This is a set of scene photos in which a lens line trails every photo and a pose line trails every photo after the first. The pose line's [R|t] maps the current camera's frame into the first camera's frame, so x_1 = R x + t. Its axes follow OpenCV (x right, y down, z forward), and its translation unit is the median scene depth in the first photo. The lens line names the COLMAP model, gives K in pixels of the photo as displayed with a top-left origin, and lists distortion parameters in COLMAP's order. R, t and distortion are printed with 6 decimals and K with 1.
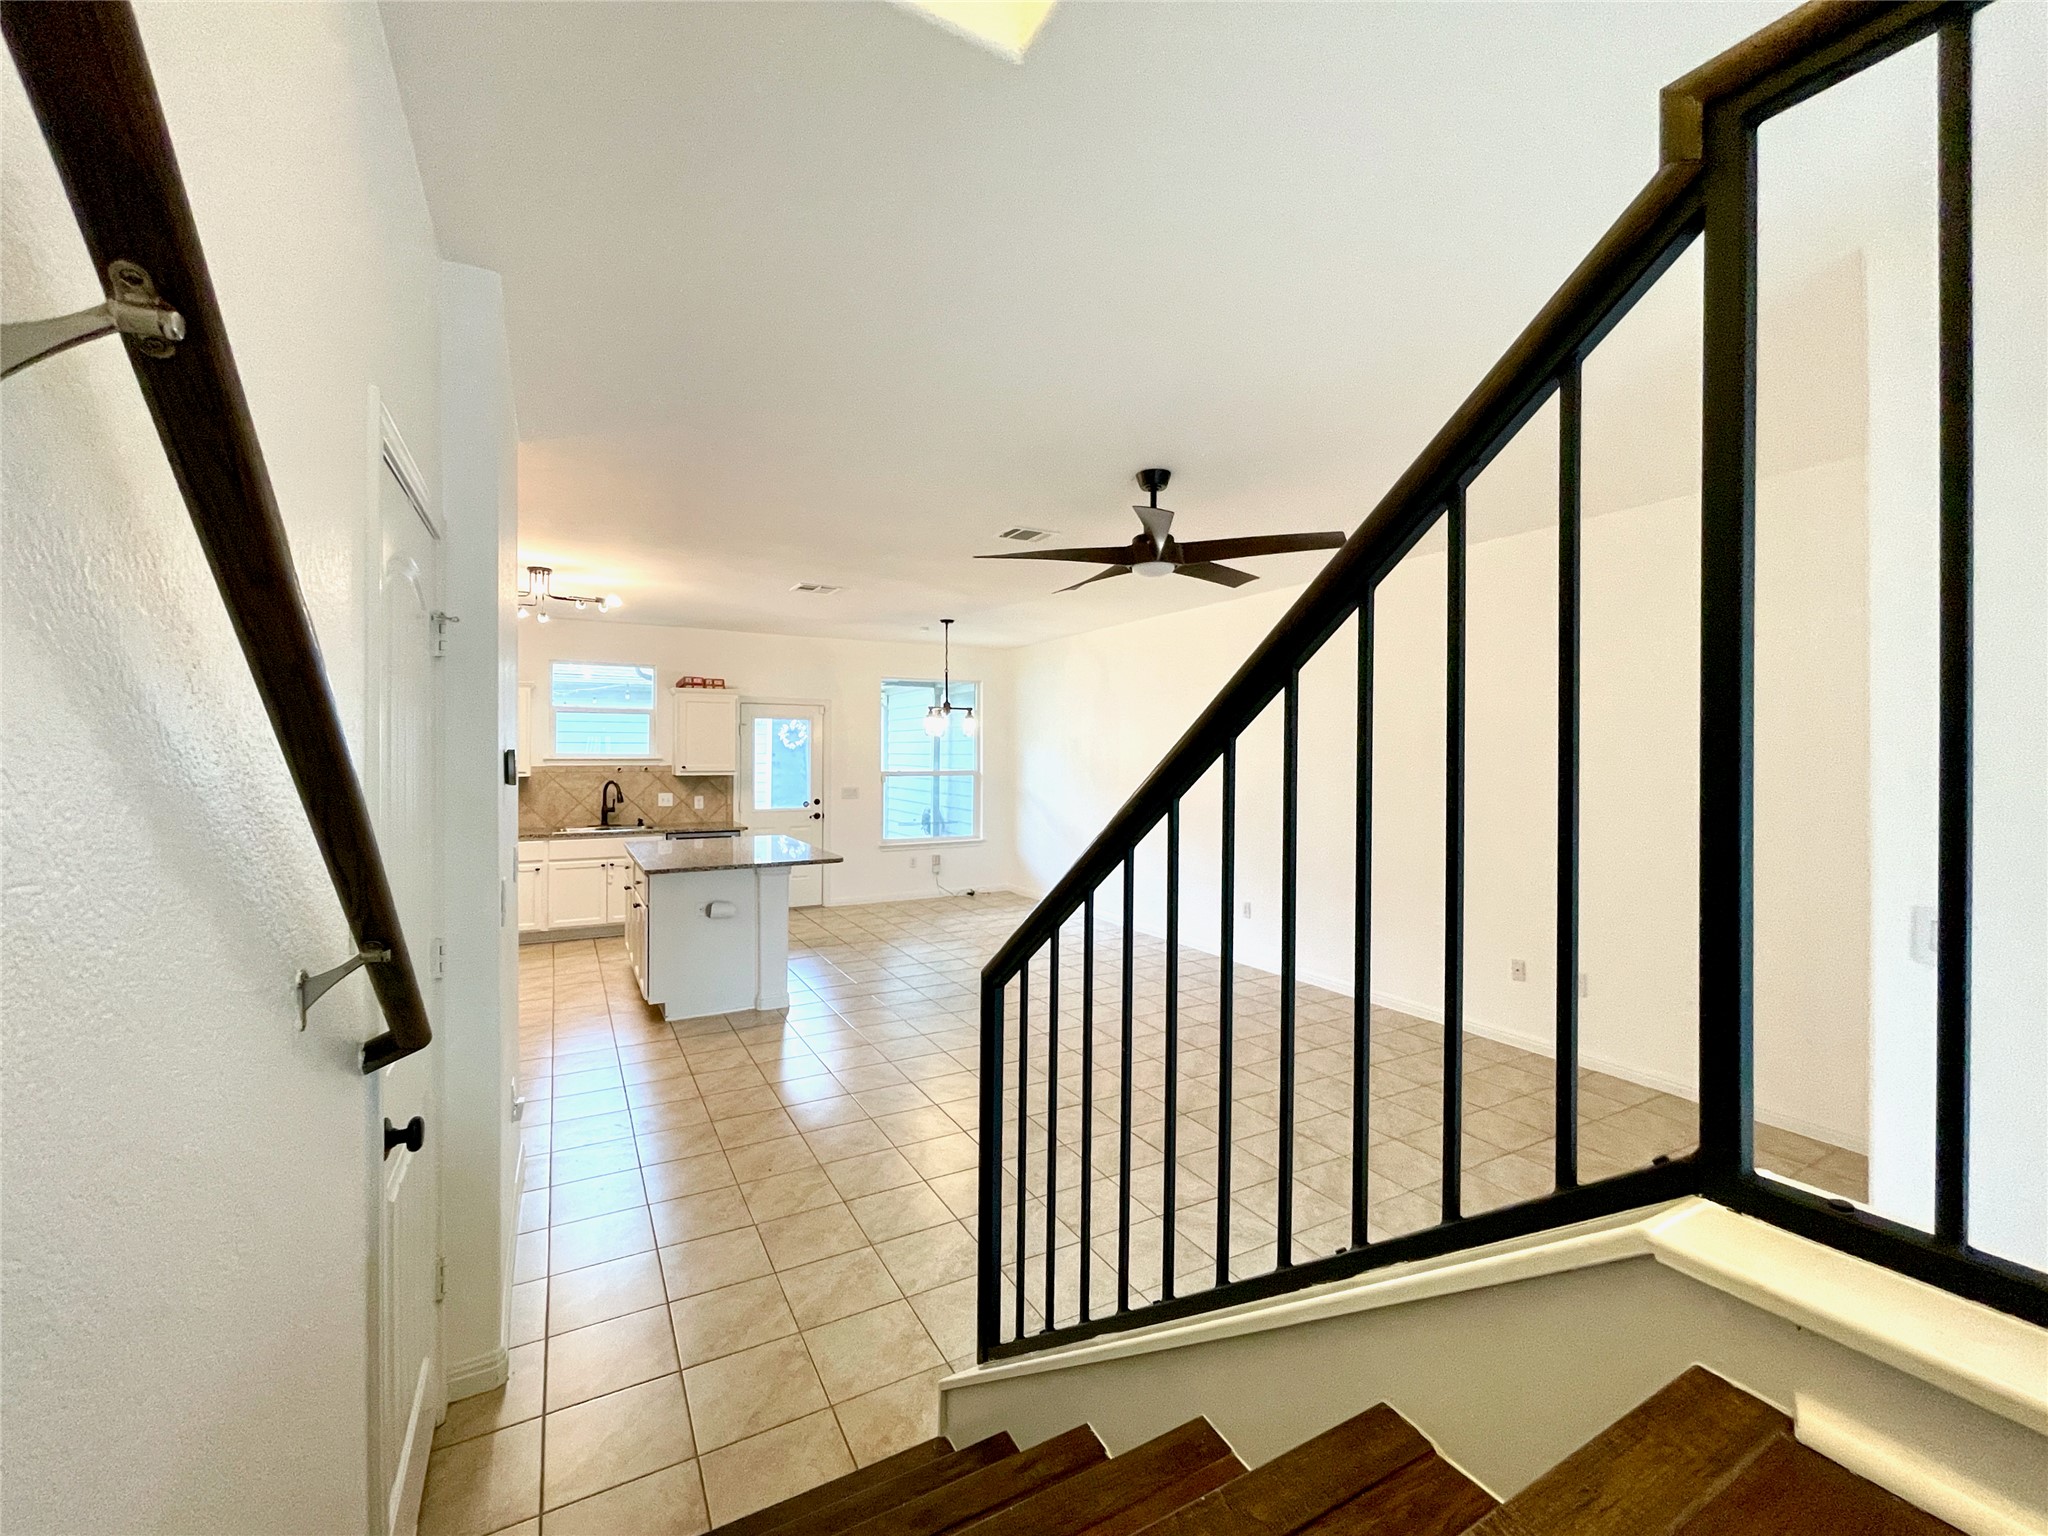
lens RADIAL K [[851.3, 0, 1027.7], [0, 851.3, 756.9], [0, 0, 1]] dist [0.001024, 0.000289]
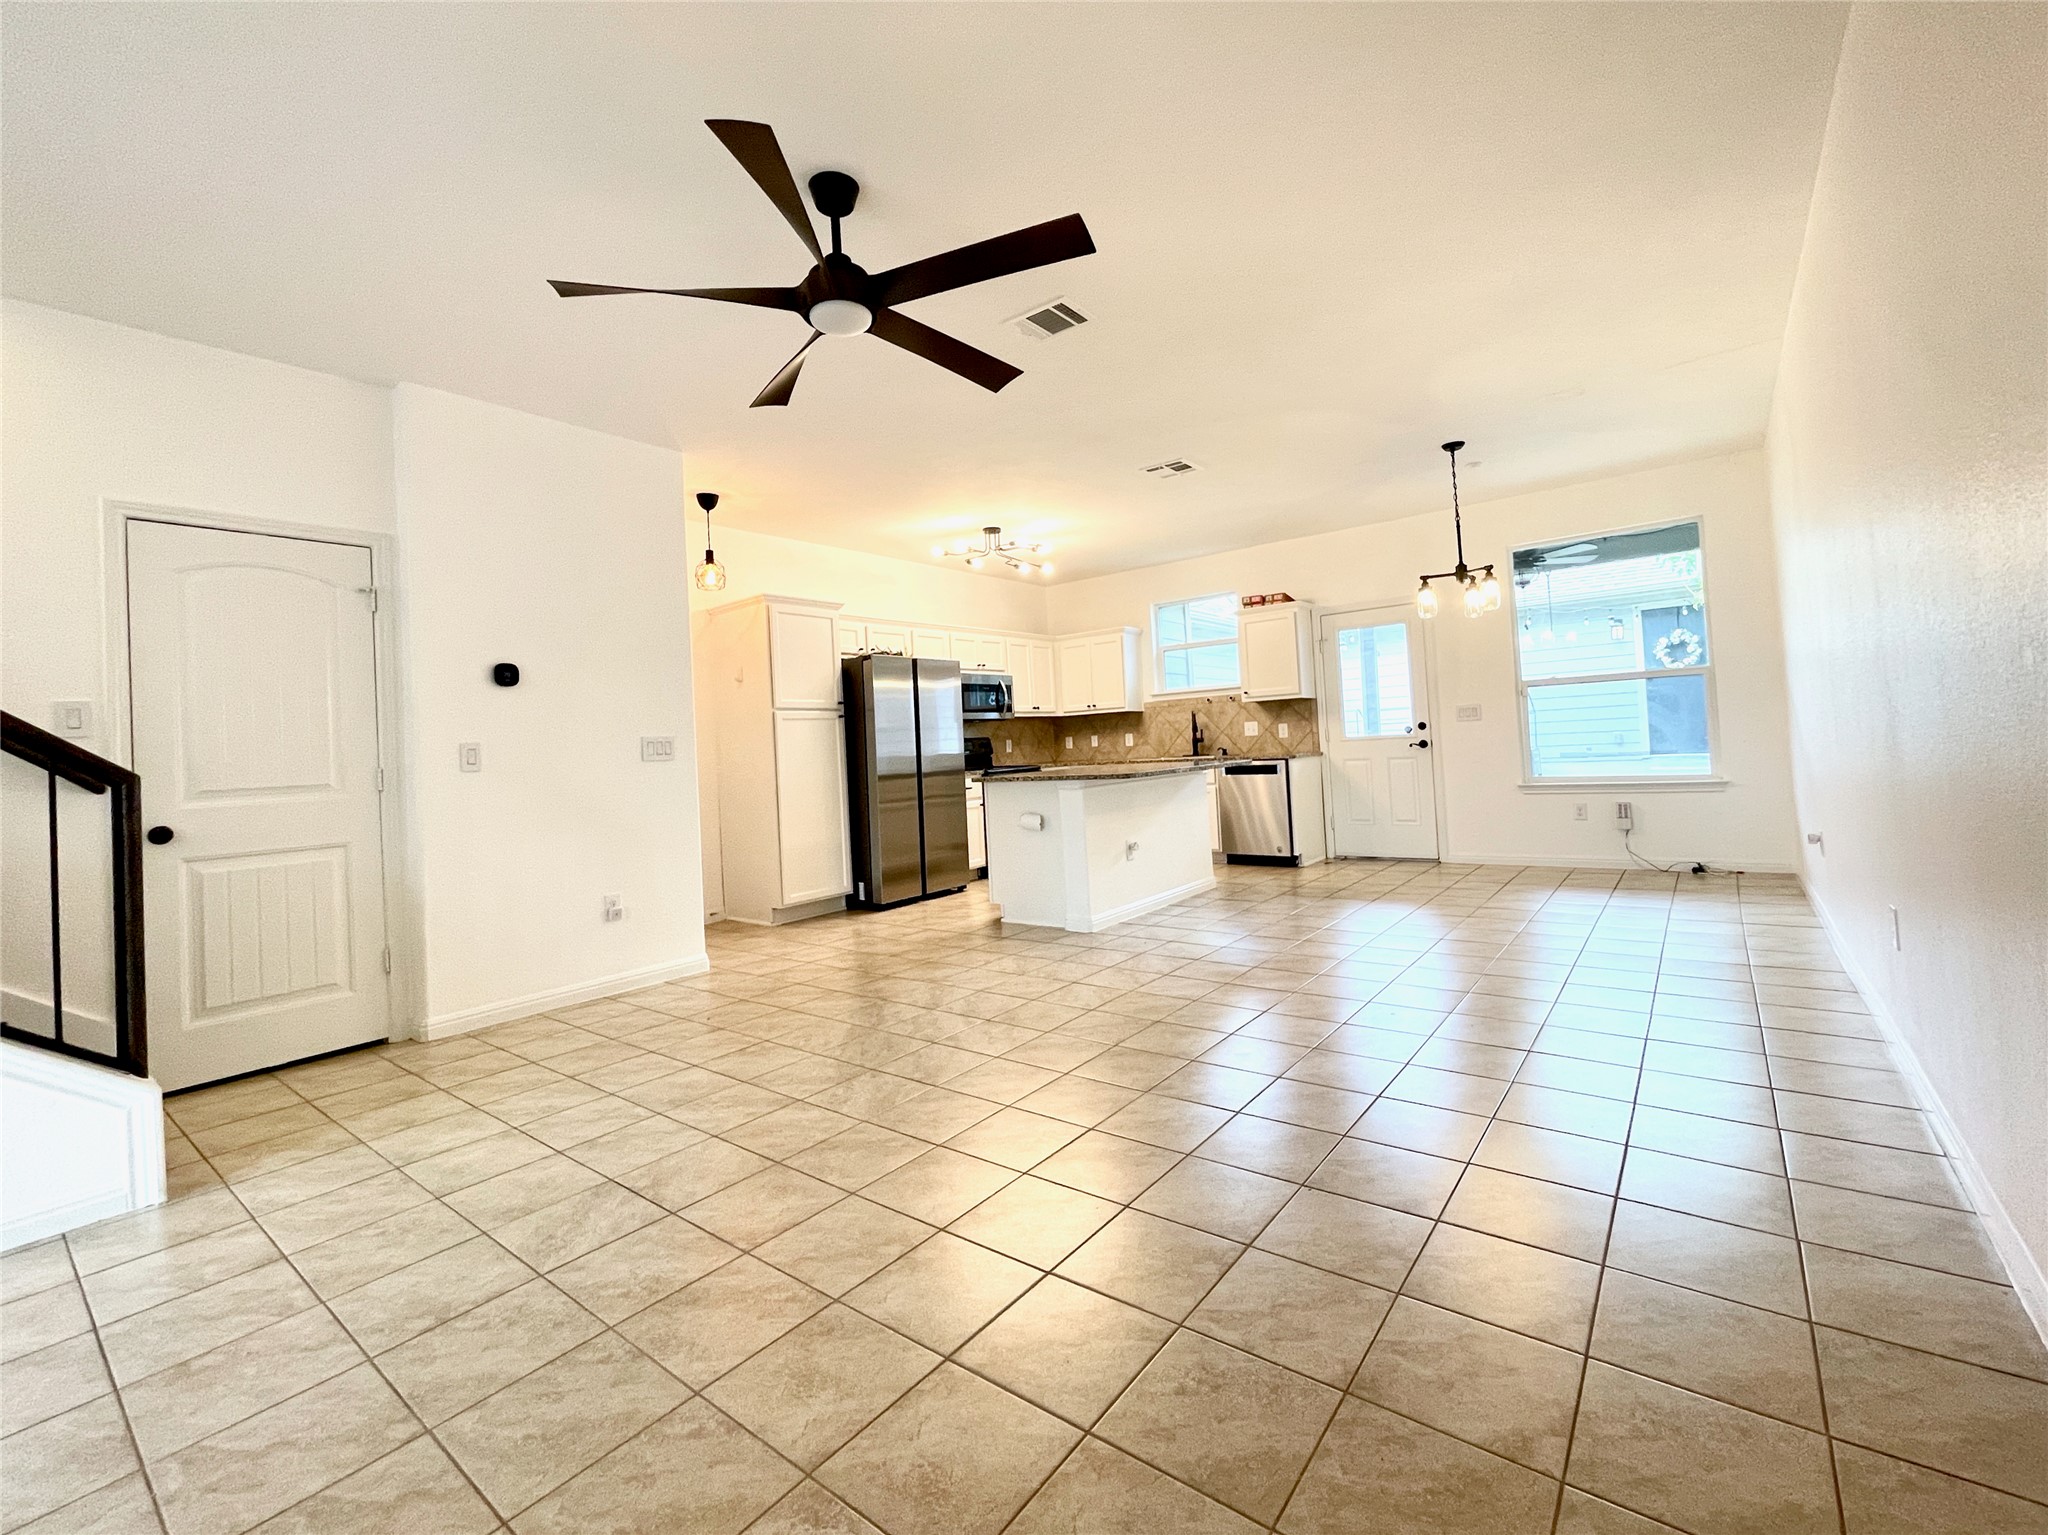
lens RADIAL K [[875.4, 0, 1023.4], [0, 875.4, 731.0], [0, 0, 1]] dist [-0.000602, 0.000059]
pose [[0.386833, -0.040919, -0.921242, 0.380996], [0.051471, 0.998416, -0.022734, 0.062022], [0.920712, -0.038623, 0.388326, 0.384224]]
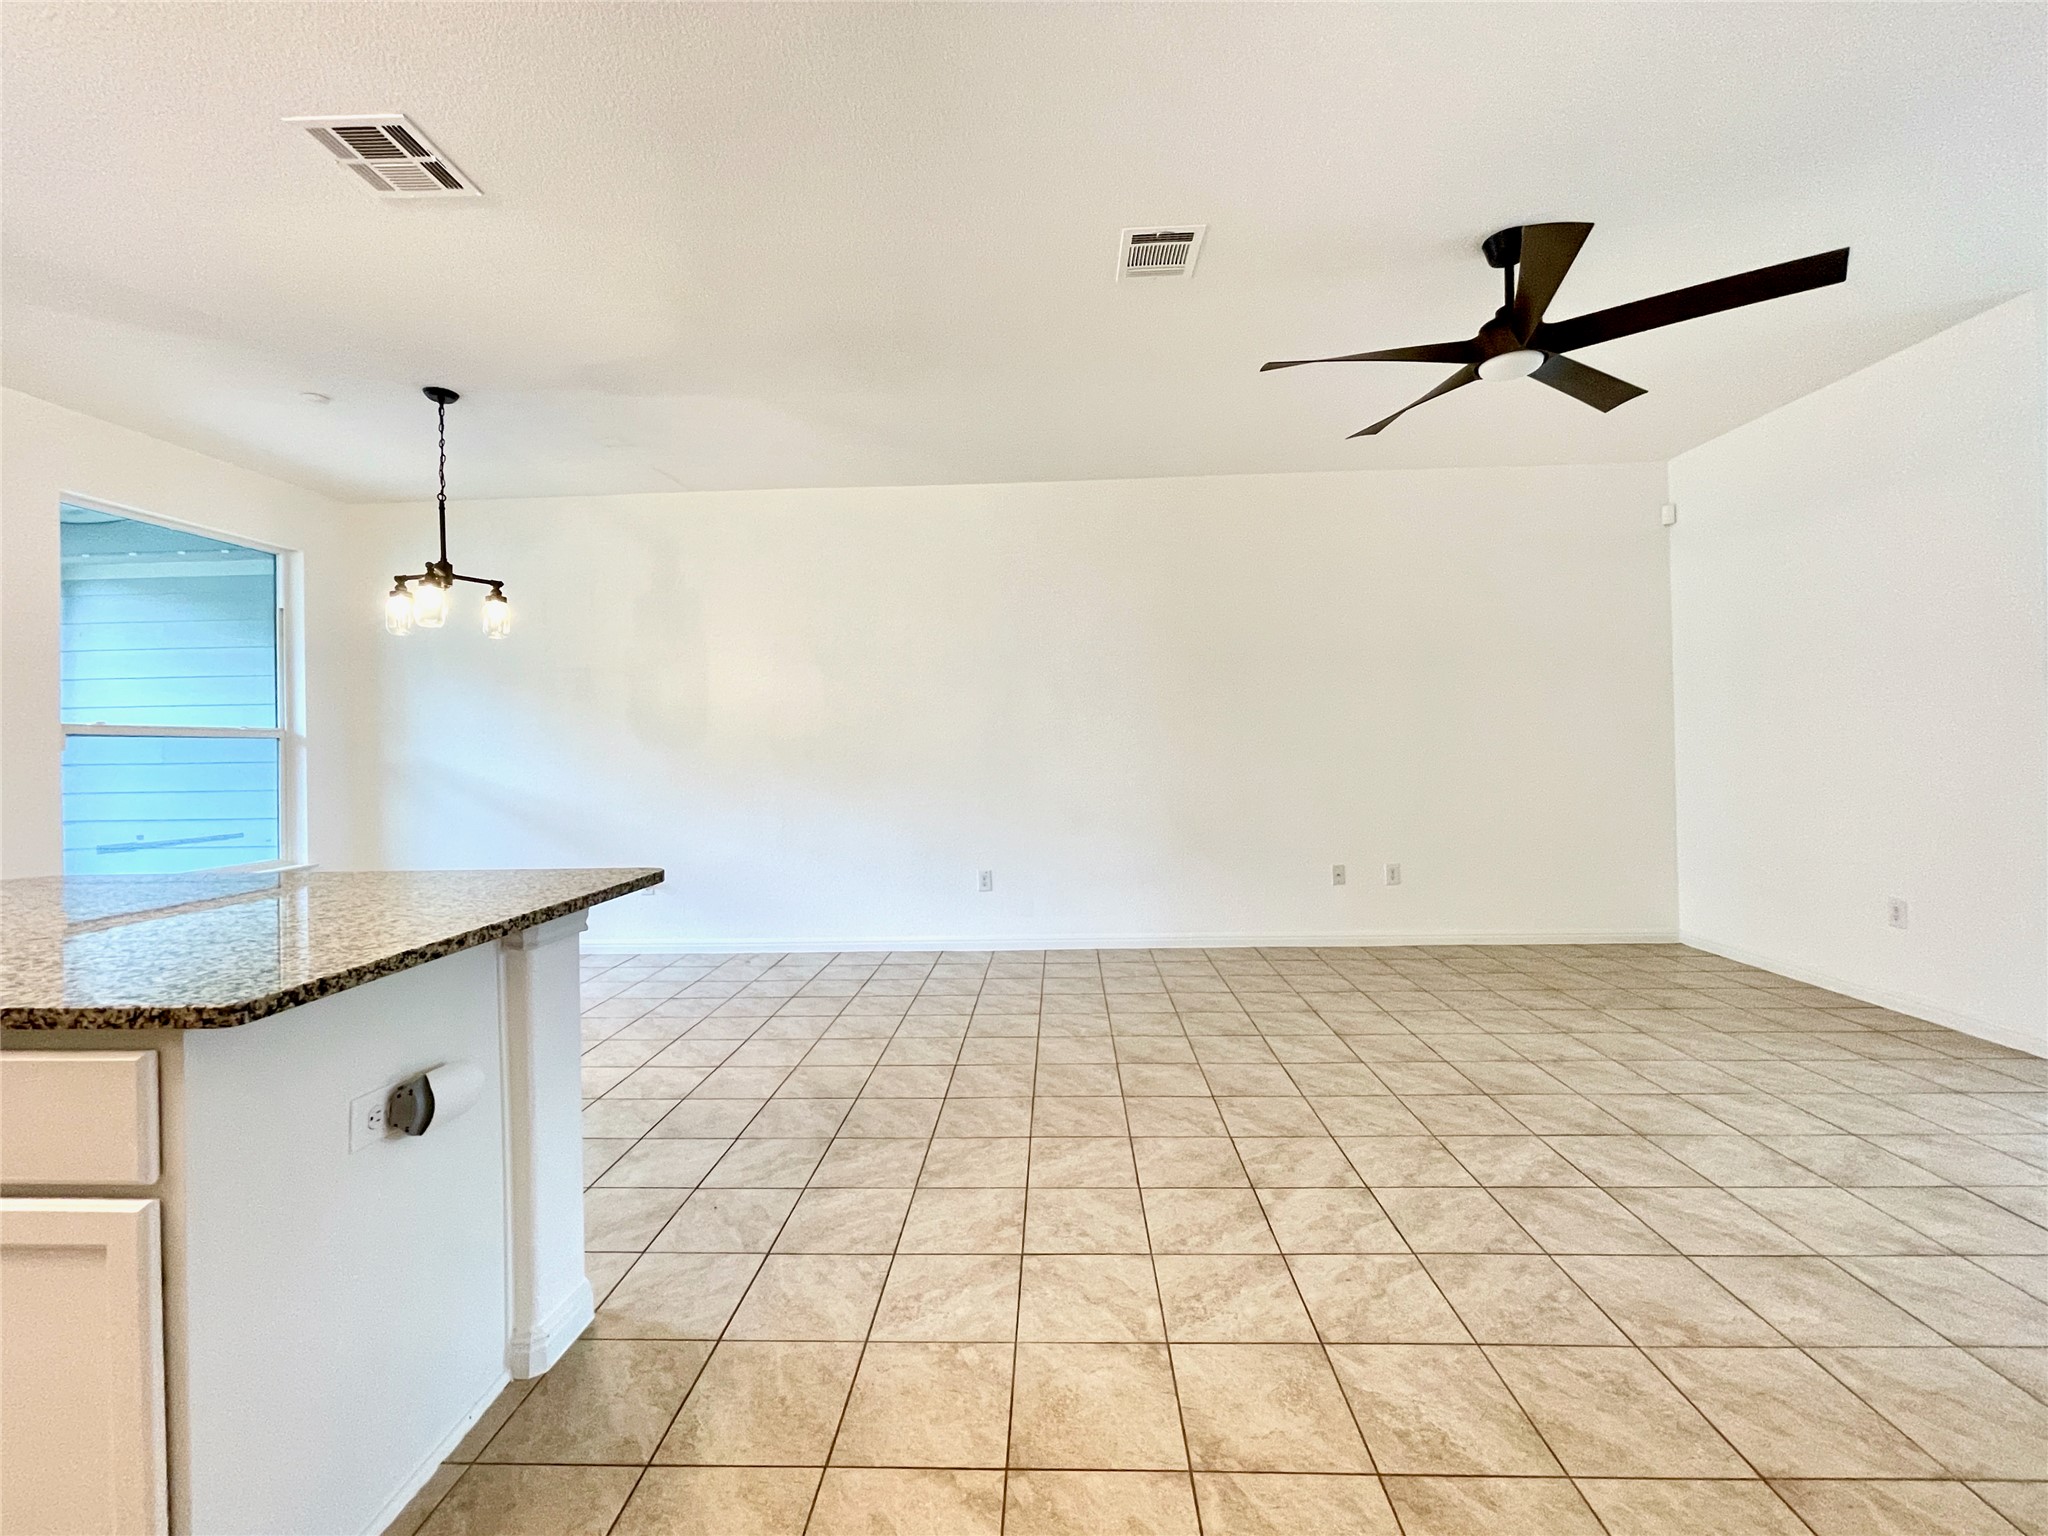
lens RADIAL K [[851.3, 0, 1027.7], [0, 851.3, 756.9], [0, 0, 1]] dist [0.001024, 0.000289]
pose [[0.518020, -0.024760, 0.855010, -0.317968], [0.026627, 0.999563, 0.012814, 0.044849], [-0.854954, 0.016129, 0.518453, 0.445944]]
